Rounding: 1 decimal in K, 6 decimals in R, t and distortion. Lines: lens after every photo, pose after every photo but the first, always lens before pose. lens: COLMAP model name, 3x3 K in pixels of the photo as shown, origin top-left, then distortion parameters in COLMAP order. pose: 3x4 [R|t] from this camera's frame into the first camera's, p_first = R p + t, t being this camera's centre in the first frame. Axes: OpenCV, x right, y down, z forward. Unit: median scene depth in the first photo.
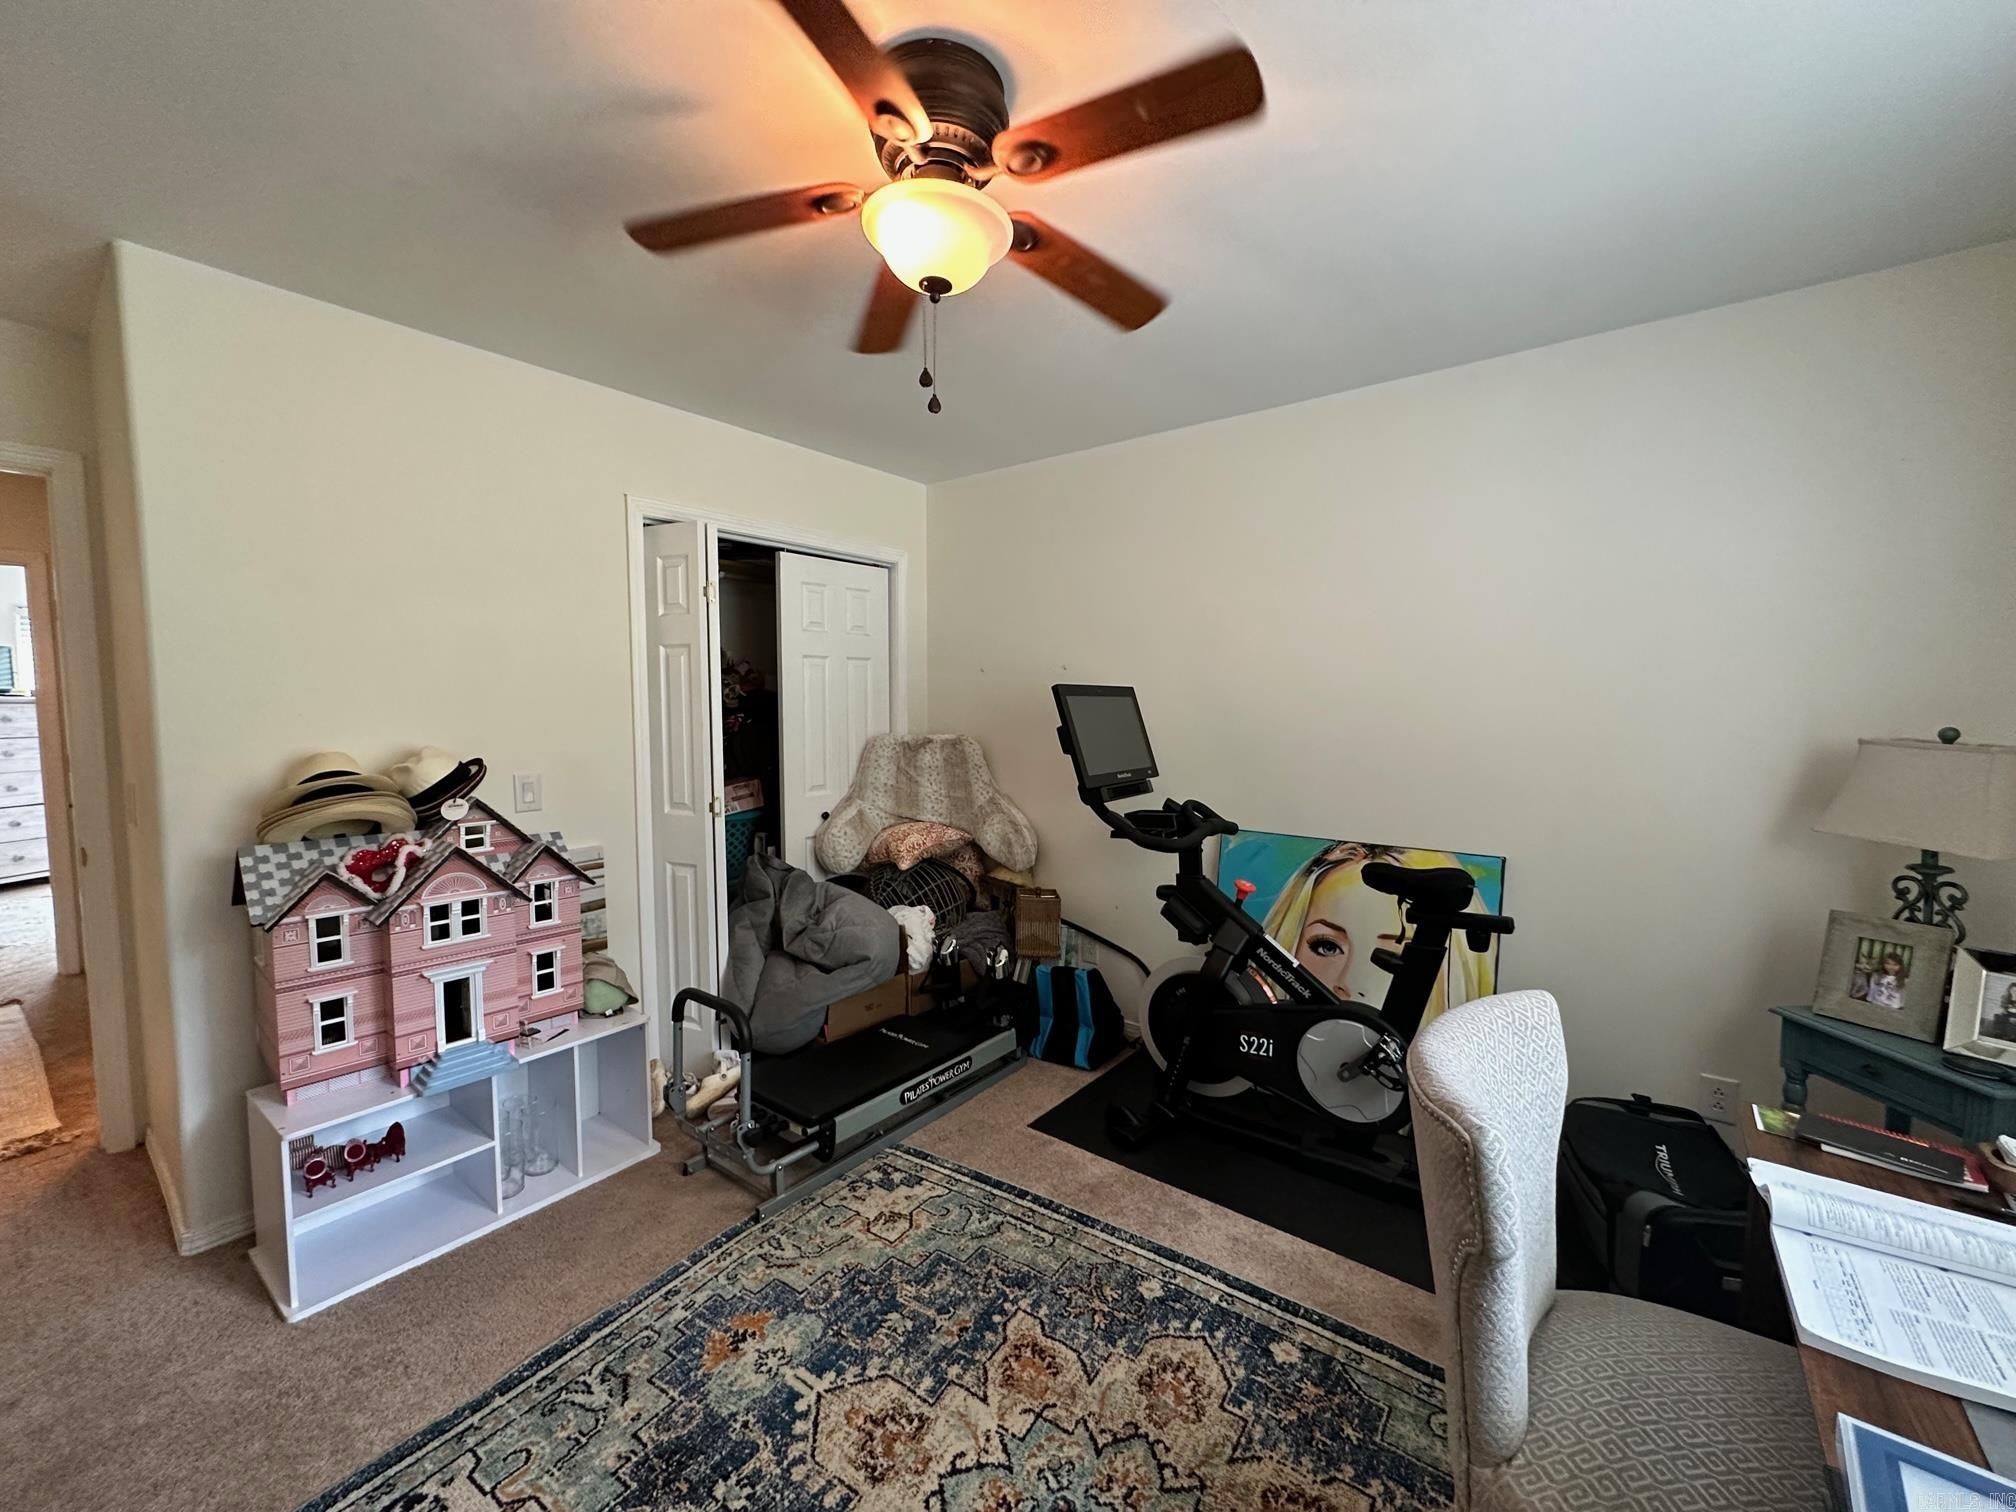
lens RADIAL K [[804.6, 0, 1008.0], [0, 804.6, 756.0], [0, 0, 1]] dist [-0.001106, 0.000047]
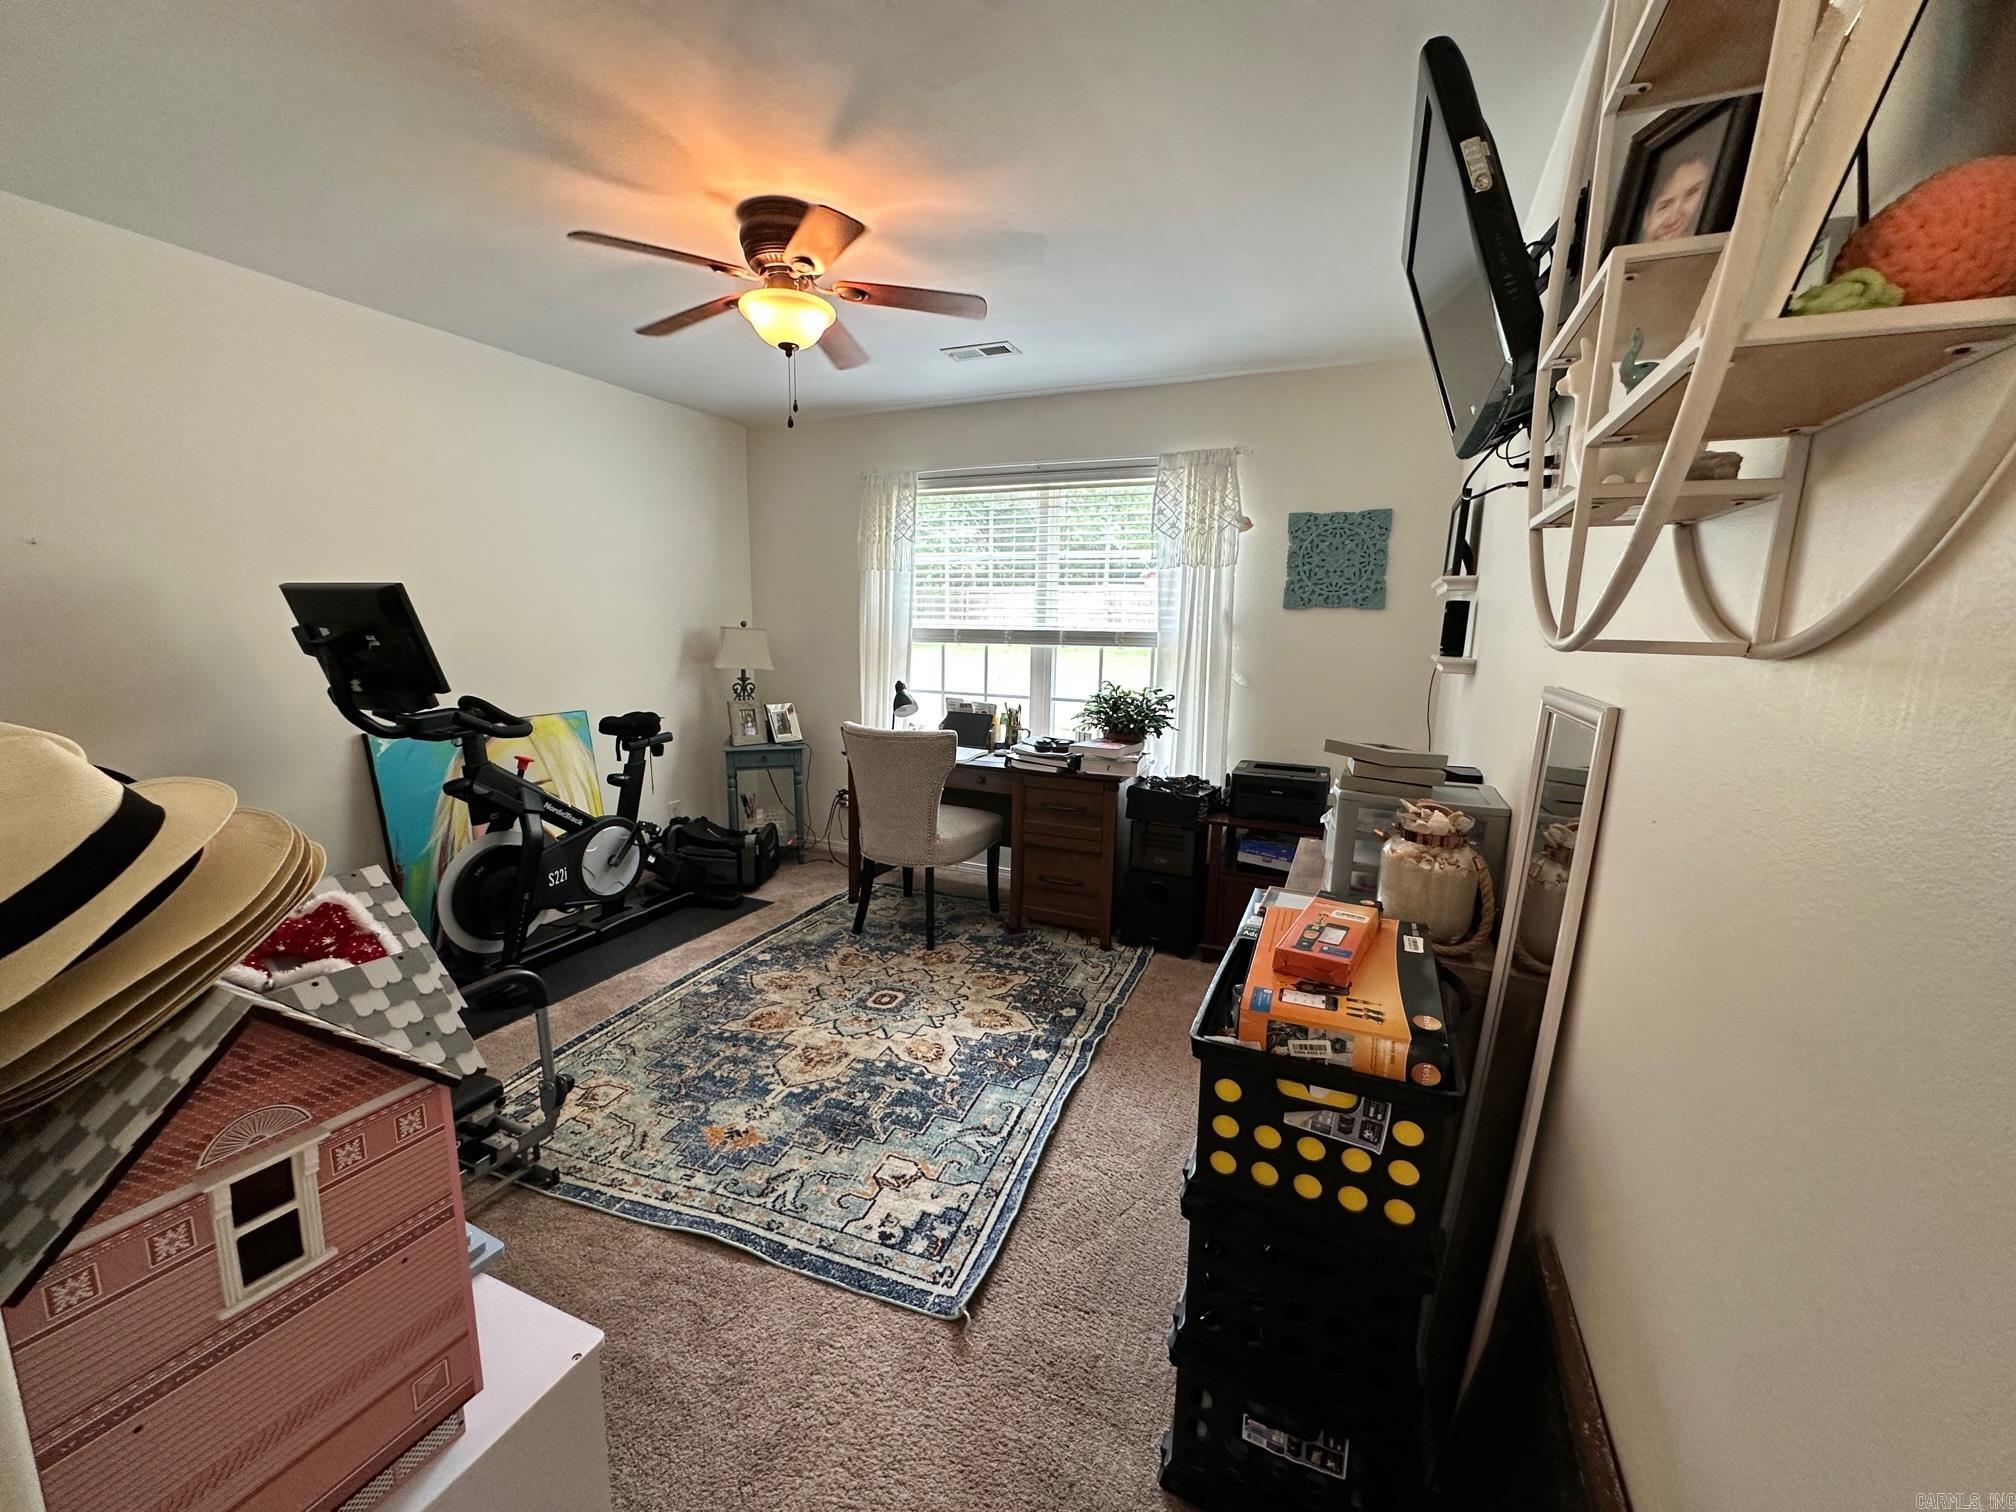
lens RADIAL K [[804.6, 0, 1008.0], [0, 804.6, 756.0], [0, 0, 1]] dist [-0.001106, 0.000047]
pose [[-0.245205, -0.167908, 0.954820, -1.391453], [0.047597, 0.981615, 0.184843, -0.043445], [-0.968302, 0.090771, -0.232705, 0.764732]]
